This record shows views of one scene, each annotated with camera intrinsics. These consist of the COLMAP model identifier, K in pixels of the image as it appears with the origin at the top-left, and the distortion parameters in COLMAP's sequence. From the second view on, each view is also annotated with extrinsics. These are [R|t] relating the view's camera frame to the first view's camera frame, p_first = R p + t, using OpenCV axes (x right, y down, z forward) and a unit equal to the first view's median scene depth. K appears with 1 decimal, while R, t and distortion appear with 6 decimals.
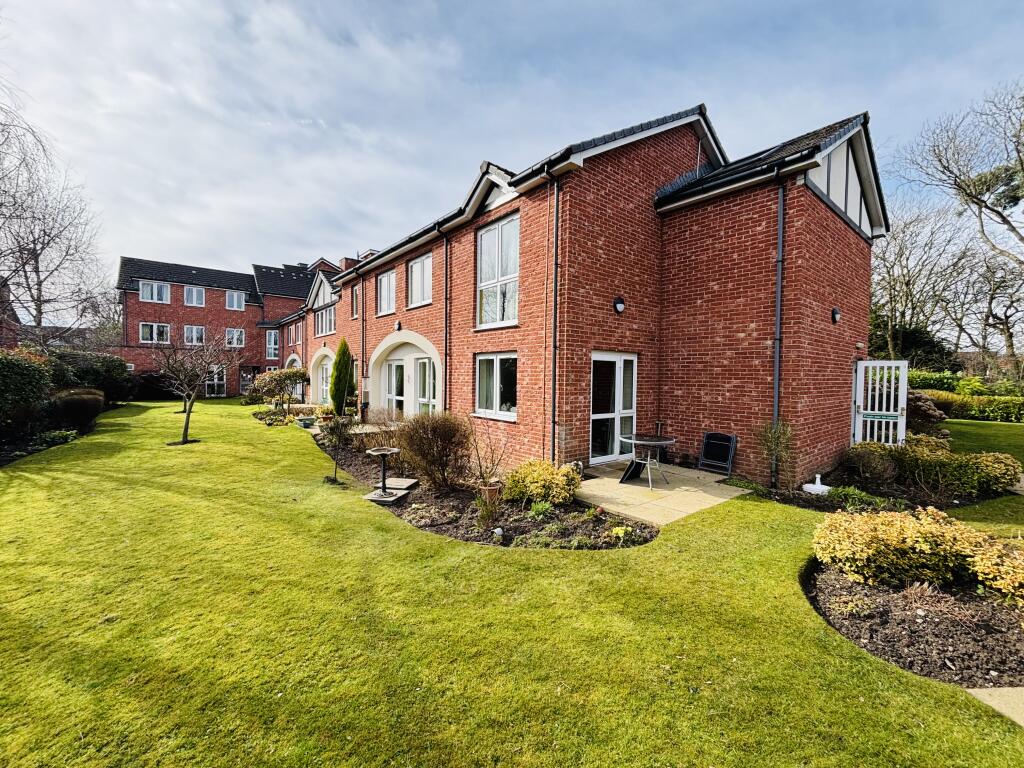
lens RADIAL K [[417.9, 0, 512.0], [0, 417.9, 384.0], [0, 0, 1]] dist [-0.001820, -0.000474]
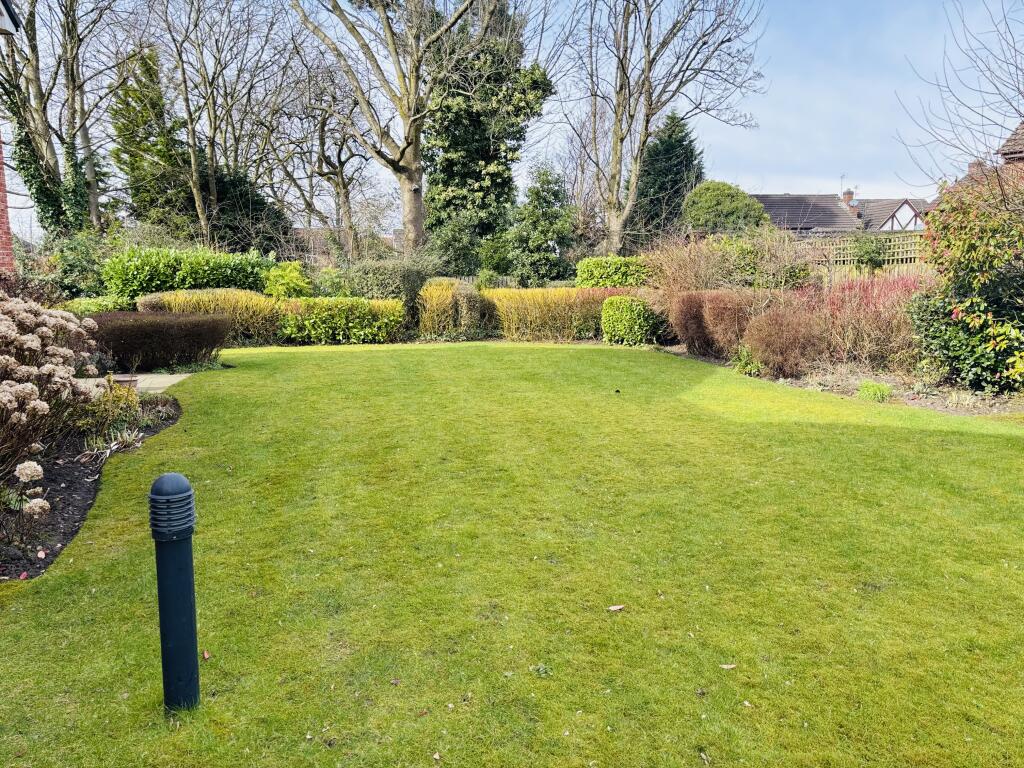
lens RADIAL K [[795.2, 0, 512.0], [0, 795.2, 384.0], [0, 0, 1]] dist [0.058808, 0.000533]
pose [[0.501759, -0.137042, 0.854083, 0.359269], [0.027544, 0.989401, 0.142573, -0.000093], [-0.864569, -0.048013, 0.500215, 0.241072]]
